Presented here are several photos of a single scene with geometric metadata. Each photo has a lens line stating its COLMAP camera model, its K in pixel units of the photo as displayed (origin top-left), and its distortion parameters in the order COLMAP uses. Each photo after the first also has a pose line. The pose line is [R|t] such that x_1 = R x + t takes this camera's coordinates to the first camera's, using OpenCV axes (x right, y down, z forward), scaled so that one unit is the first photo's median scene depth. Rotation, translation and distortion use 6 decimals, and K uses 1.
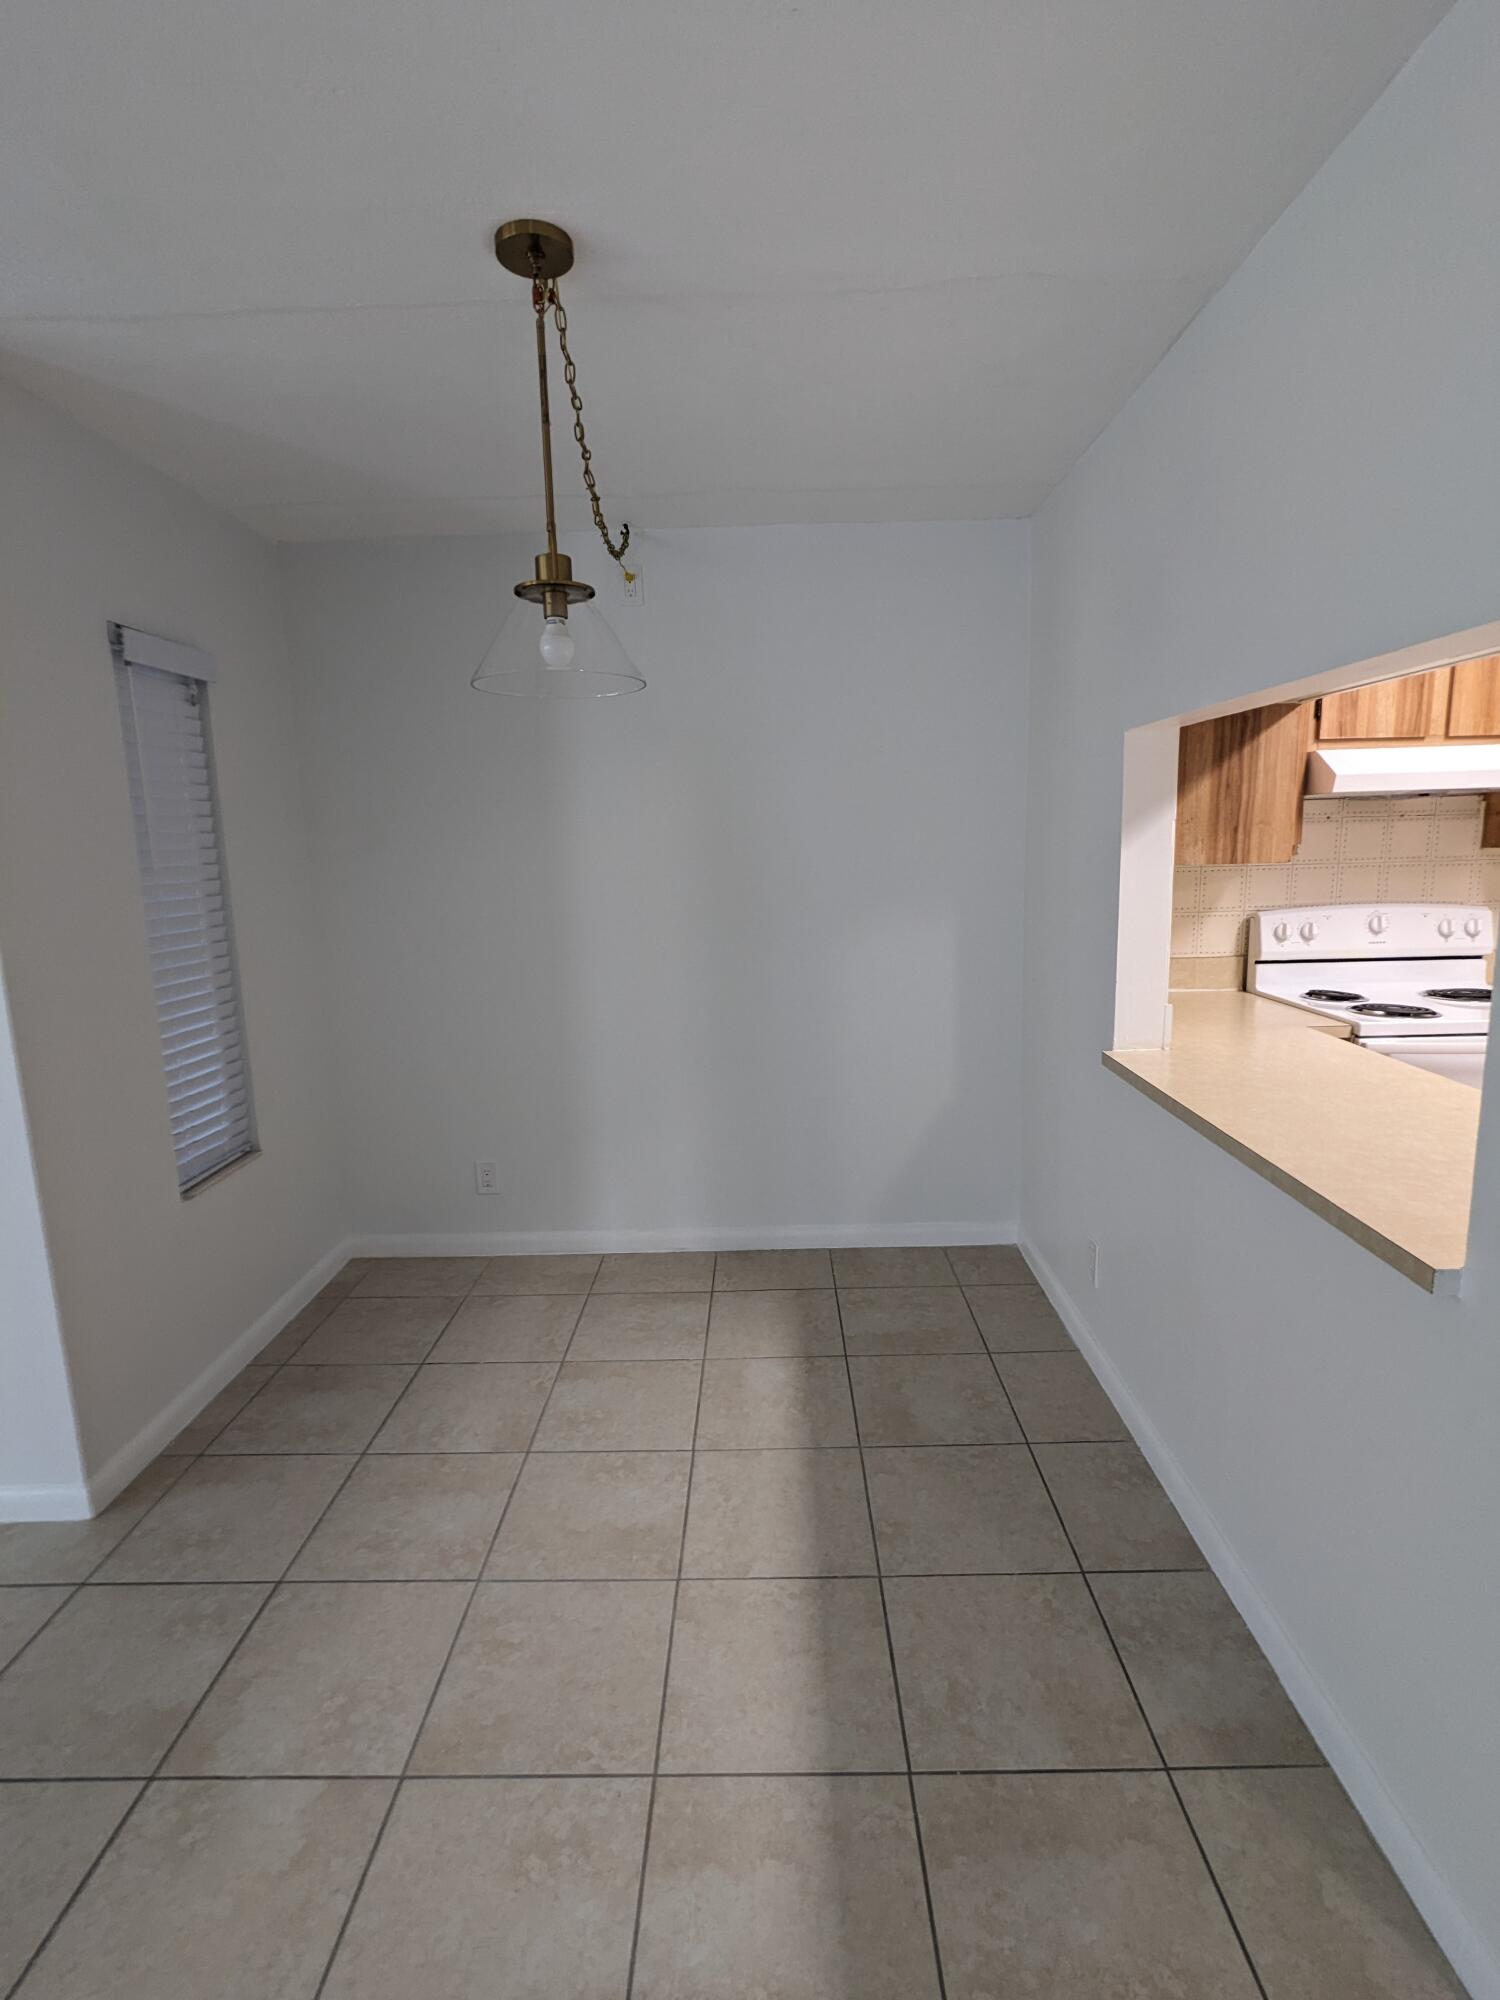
lens RADIAL K [[948.3, 0, 751.1], [0, 948.3, 1000.0], [0, 0, 1]] dist [-0.001571, -0.000876]
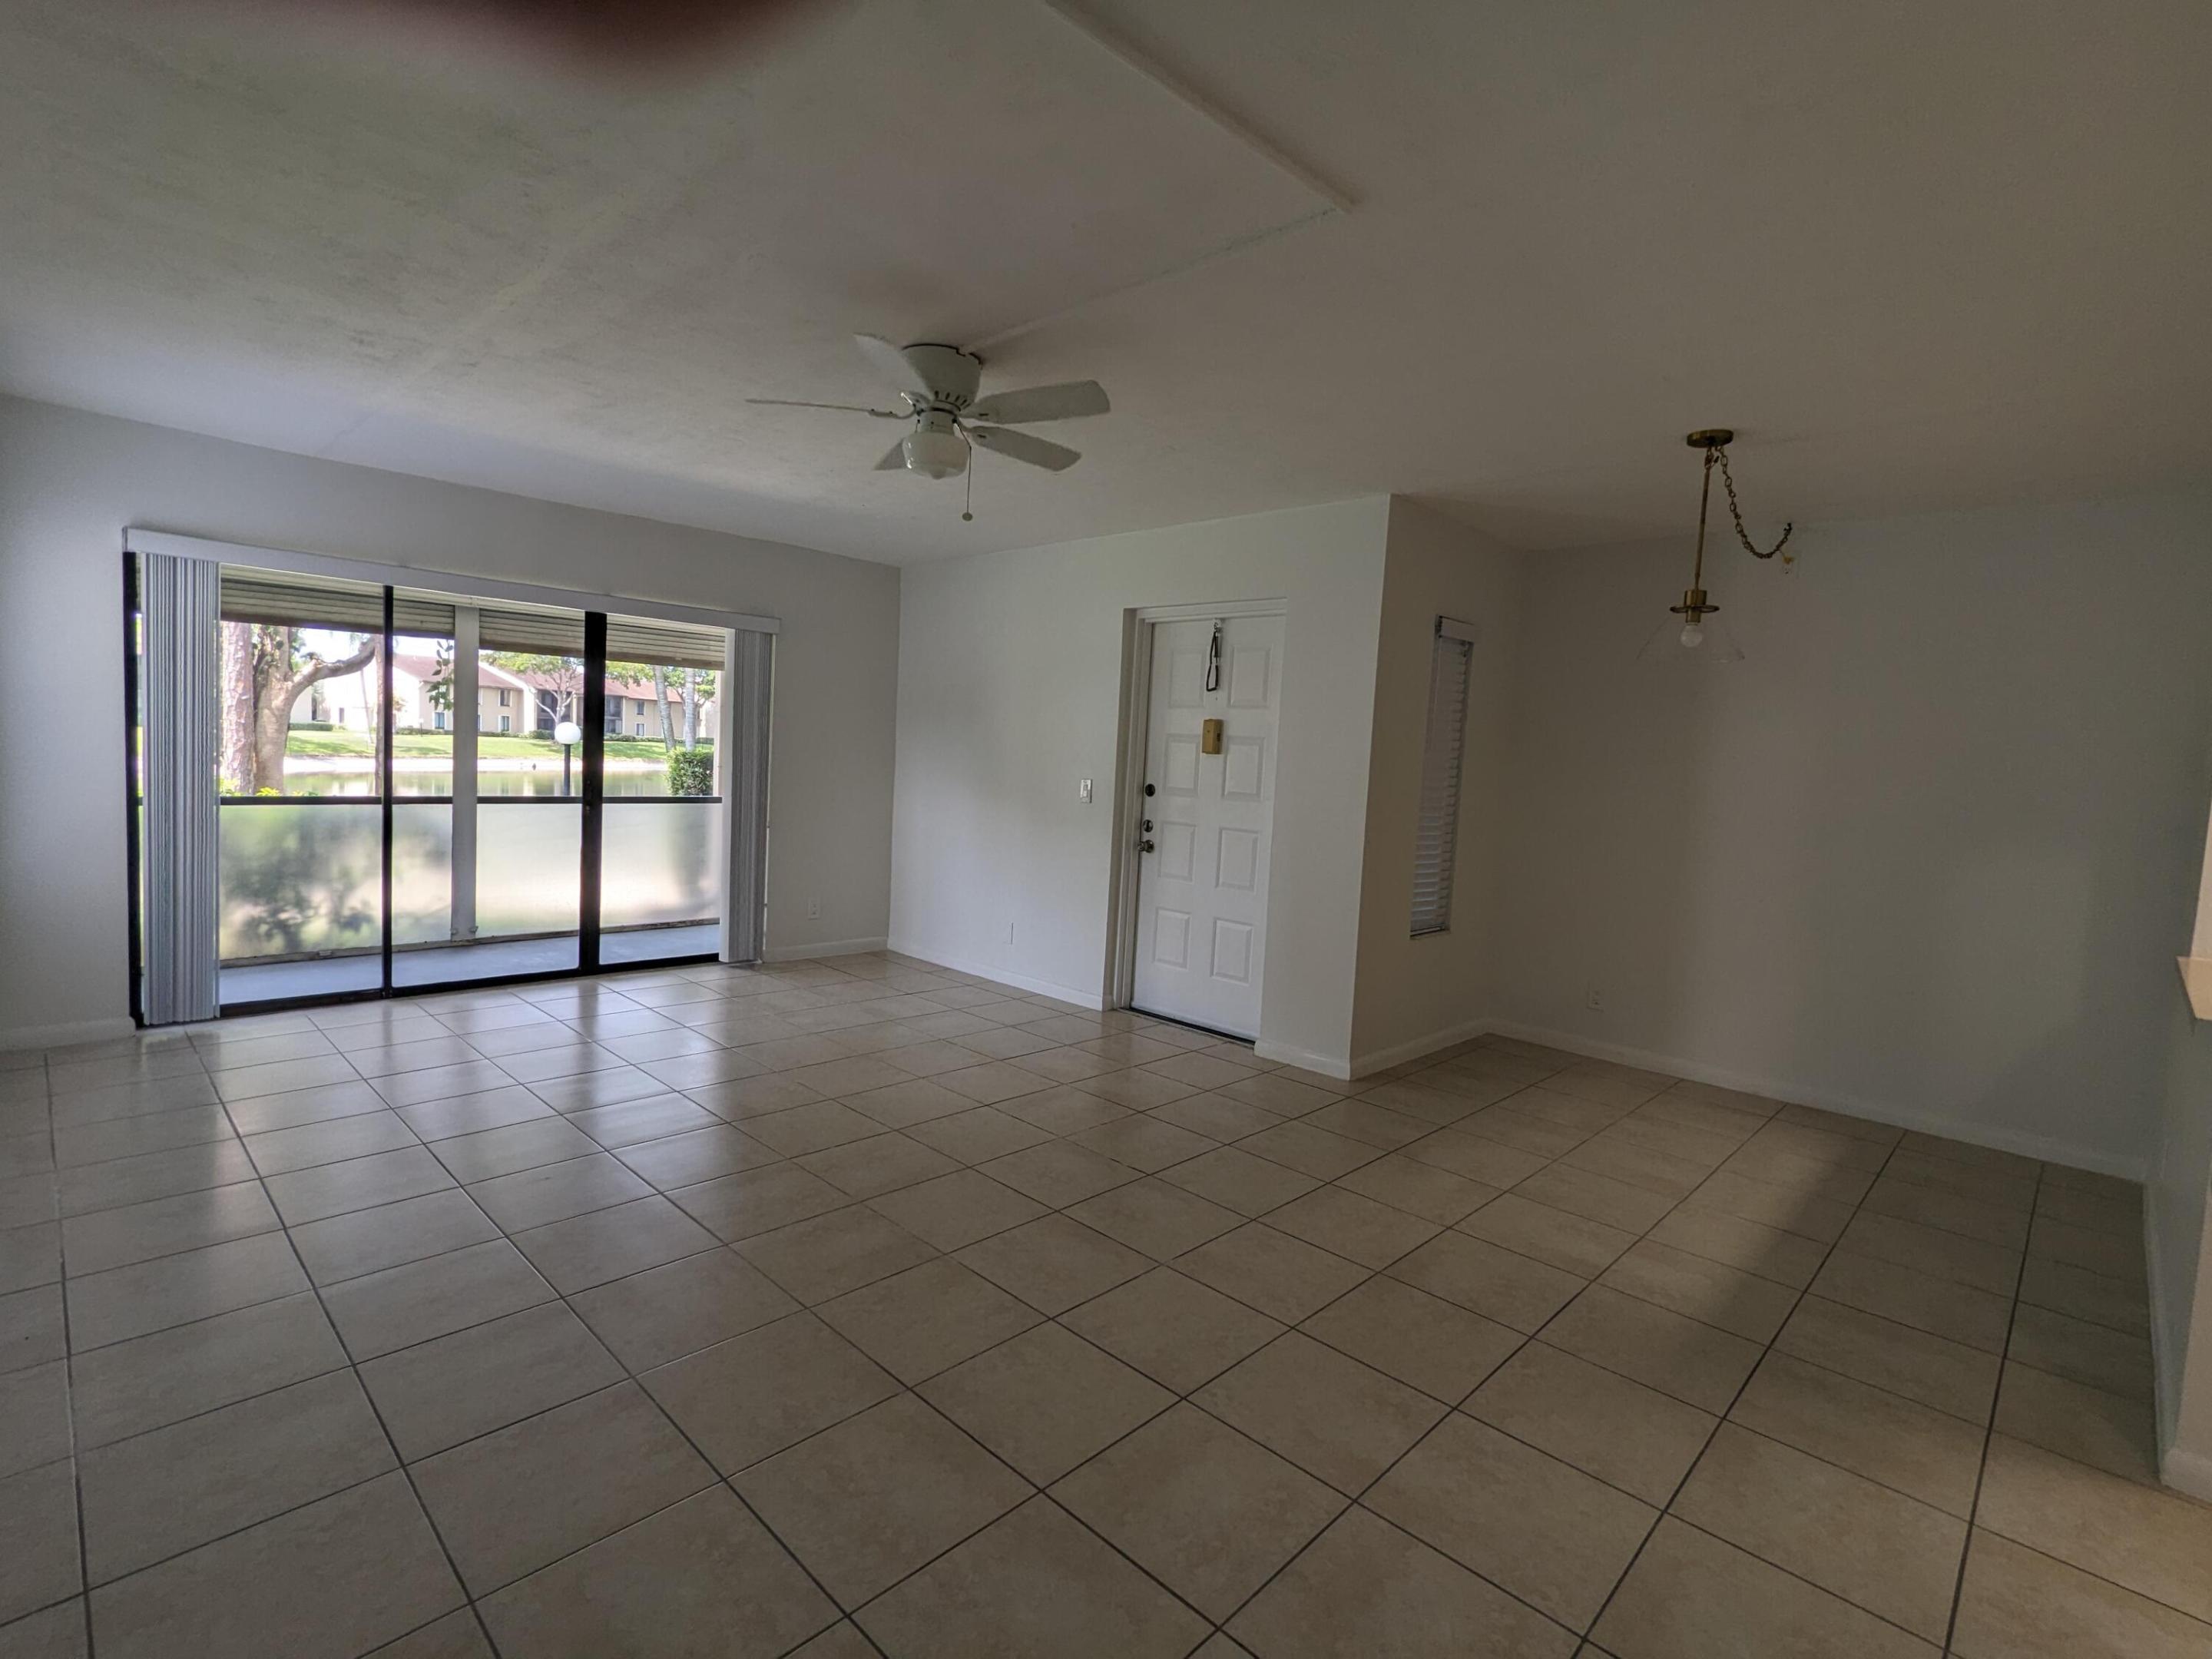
lens RADIAL K [[1048.8, 0, 1106.0], [0, 1048.8, 822.4], [0, 0, 1]] dist [-0.001571, -0.000876]
pose [[0.730057, 0.113323, -0.673925, 0.299071], [-0.187857, 0.981443, -0.038470, 0.213517], [0.657059, 0.154687, 0.737797, -0.943265]]
